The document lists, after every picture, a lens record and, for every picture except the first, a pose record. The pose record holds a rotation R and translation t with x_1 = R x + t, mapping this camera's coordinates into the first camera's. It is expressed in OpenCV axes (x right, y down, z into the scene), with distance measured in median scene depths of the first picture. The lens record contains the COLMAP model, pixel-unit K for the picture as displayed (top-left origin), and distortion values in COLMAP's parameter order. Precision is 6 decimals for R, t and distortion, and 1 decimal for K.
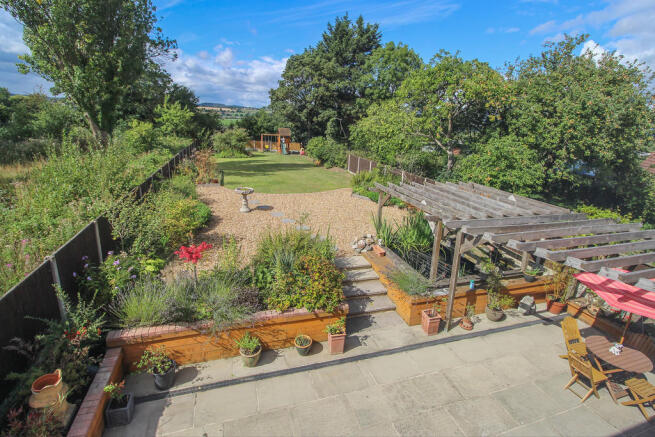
lens RADIAL K [[315.1, 0, 323.0], [0, 315.1, 199.0], [0, 0, 1]] dist [-0.013935, -0.001367]
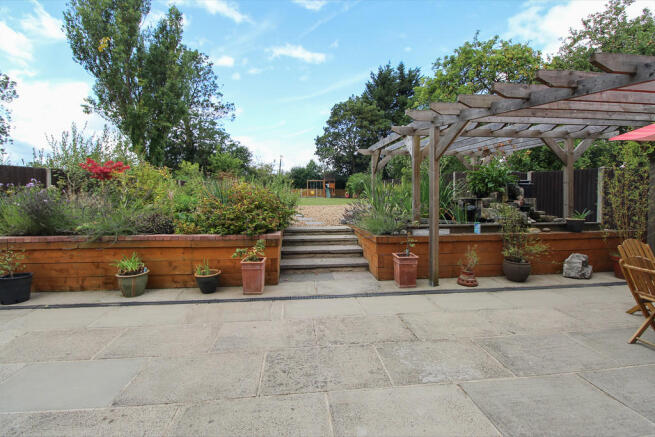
lens RADIAL K [[315.1, 0, 323.0], [0, 315.1, 199.0], [0, 0, 1]] dist [-0.013935, -0.001367]
pose [[0.978018, -0.047191, -0.203109, 0.059347], [0.002904, 0.977042, -0.213026, 0.073729], [0.208499, 0.207754, 0.955702, 0.053823]]
